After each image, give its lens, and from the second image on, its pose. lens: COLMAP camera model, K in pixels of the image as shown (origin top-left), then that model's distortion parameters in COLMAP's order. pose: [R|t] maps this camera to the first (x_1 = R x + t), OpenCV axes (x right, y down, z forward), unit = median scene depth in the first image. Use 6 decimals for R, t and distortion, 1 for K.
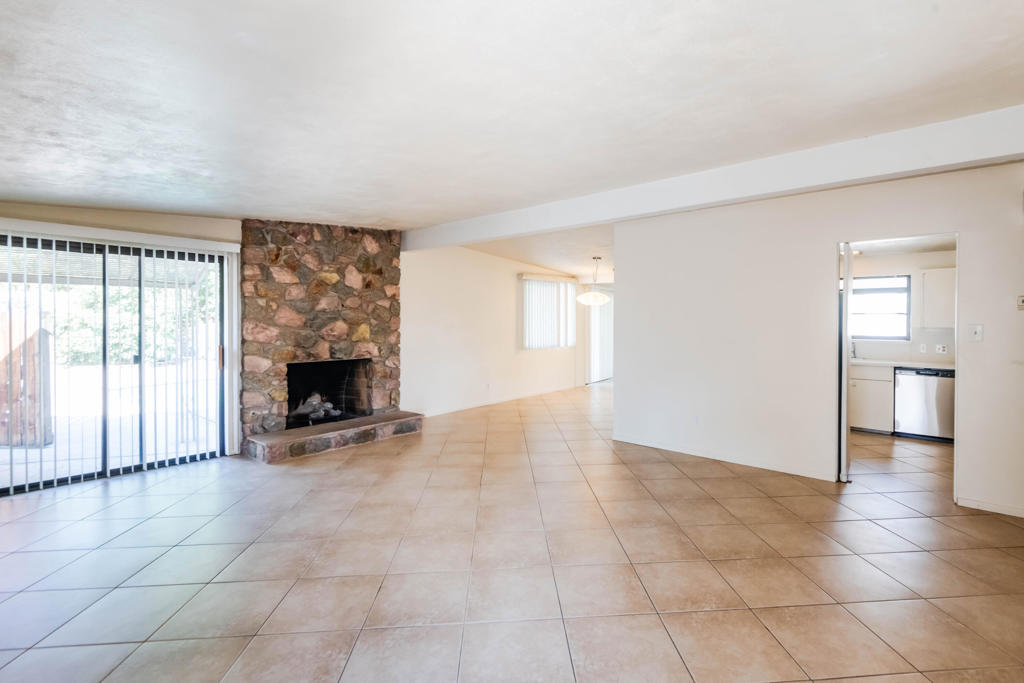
lens RADIAL K [[470.5, 0, 512.0], [0, 470.5, 333.1], [0, 0, 1]] dist [0.024071, -0.001019]
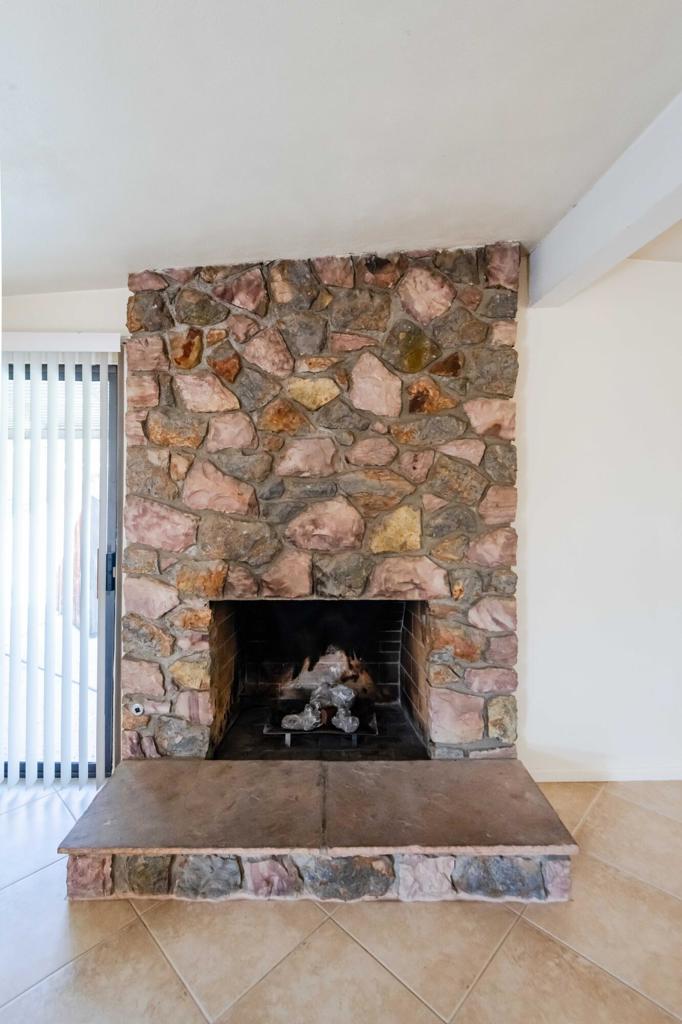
lens RADIAL K [[470.5, 0, 343.0], [0, 470.5, 465.3], [0, 0, 1]] dist [0.024071, -0.001019]
pose [[0.691777, -0.006556, -0.722081, -0.081823], [-0.015906, 0.999578, -0.024314, -0.045462], [0.721936, 0.028305, 0.691381, 0.743661]]
